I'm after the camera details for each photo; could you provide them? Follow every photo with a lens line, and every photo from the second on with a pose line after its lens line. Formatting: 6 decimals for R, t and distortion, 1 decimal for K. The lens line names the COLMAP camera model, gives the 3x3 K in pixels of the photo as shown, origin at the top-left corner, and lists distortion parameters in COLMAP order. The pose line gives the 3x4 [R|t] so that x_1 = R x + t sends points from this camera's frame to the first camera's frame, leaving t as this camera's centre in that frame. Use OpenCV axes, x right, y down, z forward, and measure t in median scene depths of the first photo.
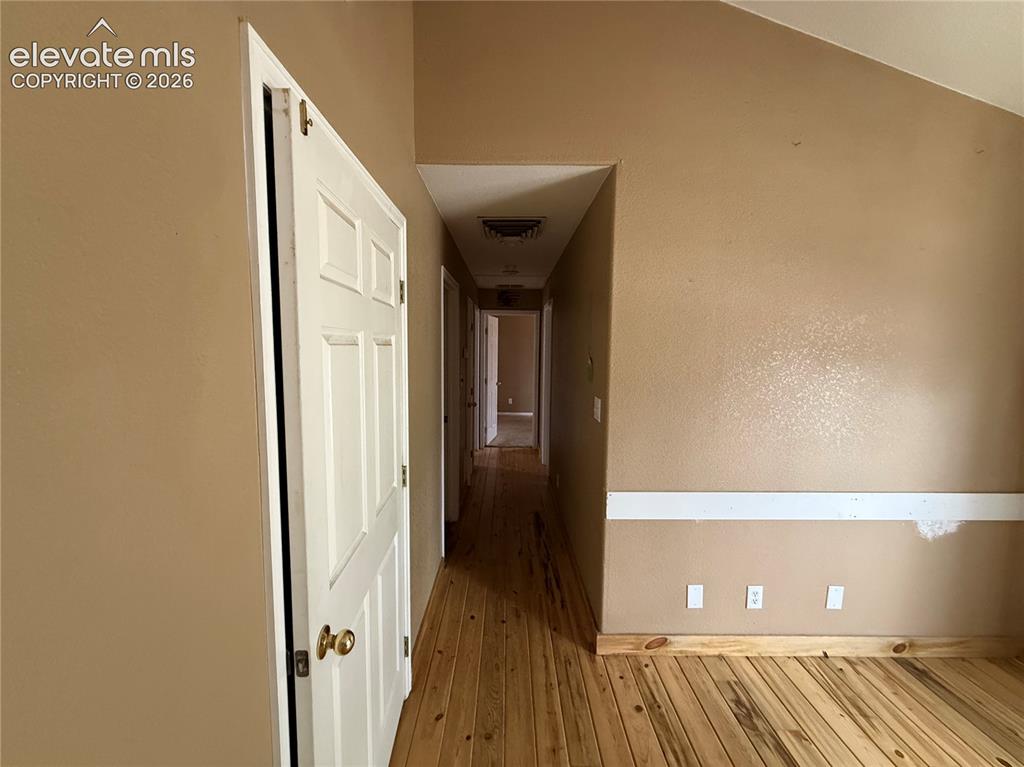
lens RADIAL K [[406.4, 0, 508.7], [0, 406.4, 382.9], [0, 0, 1]] dist [-0.000495, 0.000194]
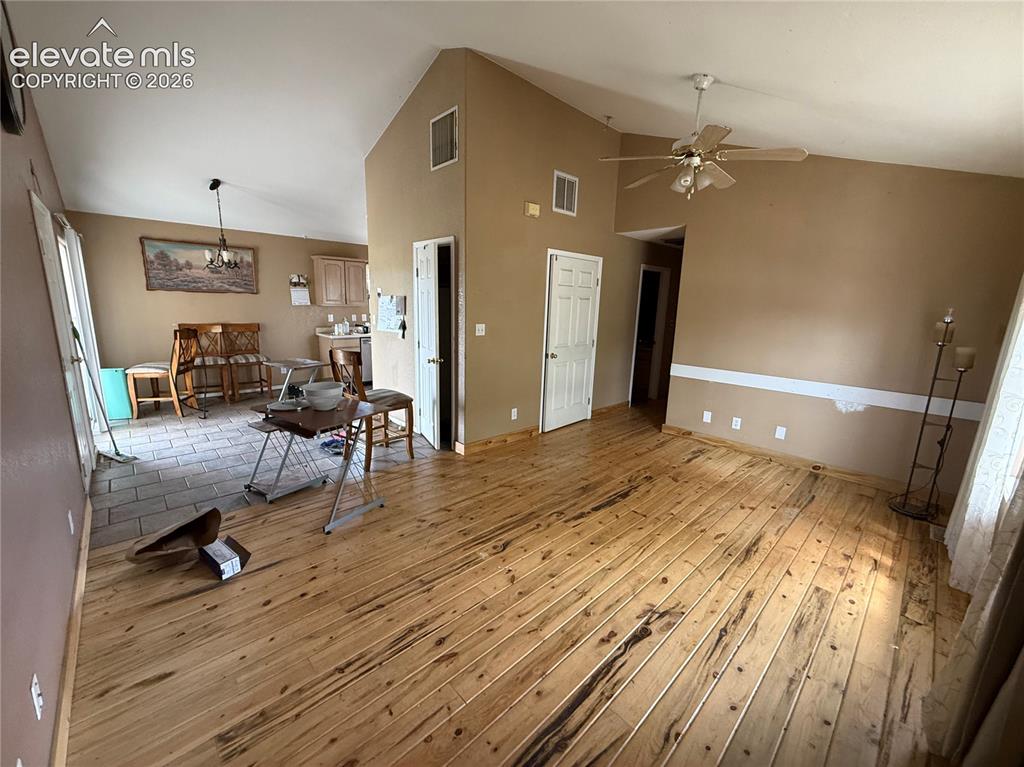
lens RADIAL K [[406.4, 0, 508.7], [0, 406.4, 382.9], [0, 0, 1]] dist [-0.000495, 0.000194]
pose [[0.683606, 0.154809, -0.713245, 1.306919], [-0.085039, 0.987484, 0.132827, 0.144919], [0.724881, -0.030147, 0.688215, -1.338456]]
